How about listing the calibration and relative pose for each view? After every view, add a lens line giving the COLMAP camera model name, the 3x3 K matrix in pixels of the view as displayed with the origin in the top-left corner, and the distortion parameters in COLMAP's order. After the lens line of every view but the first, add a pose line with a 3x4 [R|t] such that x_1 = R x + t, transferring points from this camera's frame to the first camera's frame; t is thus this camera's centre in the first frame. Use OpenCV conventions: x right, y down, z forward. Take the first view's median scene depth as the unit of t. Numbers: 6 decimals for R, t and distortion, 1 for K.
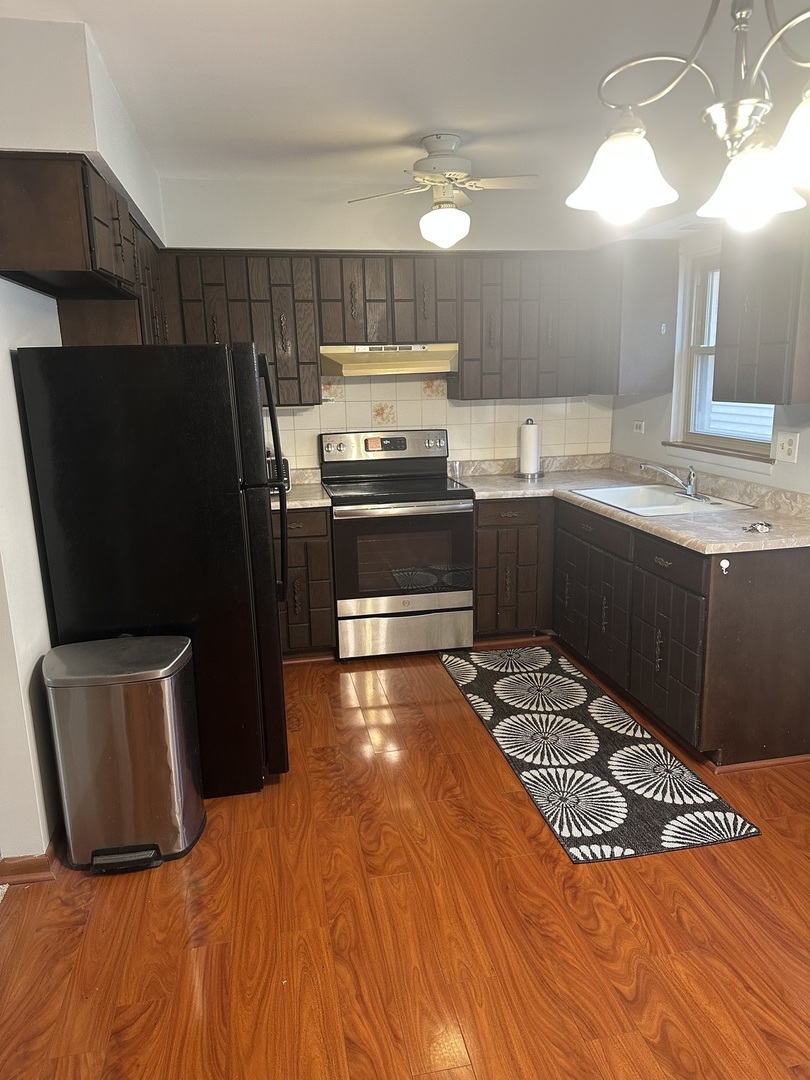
lens RADIAL K [[766.6, 0, 405.0], [0, 766.6, 539.2], [0, 0, 1]] dist [0.044002, -0.004068]
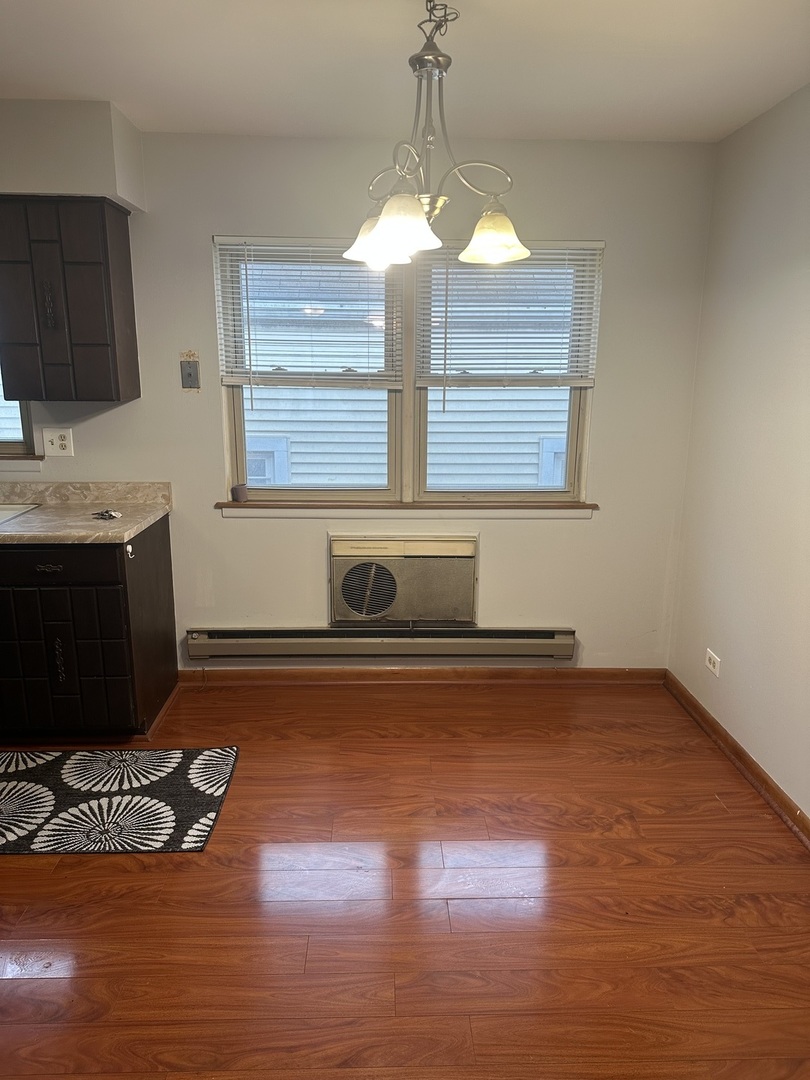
lens RADIAL K [[766.6, 0, 403.3], [0, 766.6, 543.3], [0, 0, 1]] dist [0.044002, -0.004068]
pose [[0.182614, -0.208781, 0.960761, -0.526694], [0.209027, 0.963098, 0.169558, -0.074987], [-0.960708, 0.169862, 0.219516, 0.378817]]
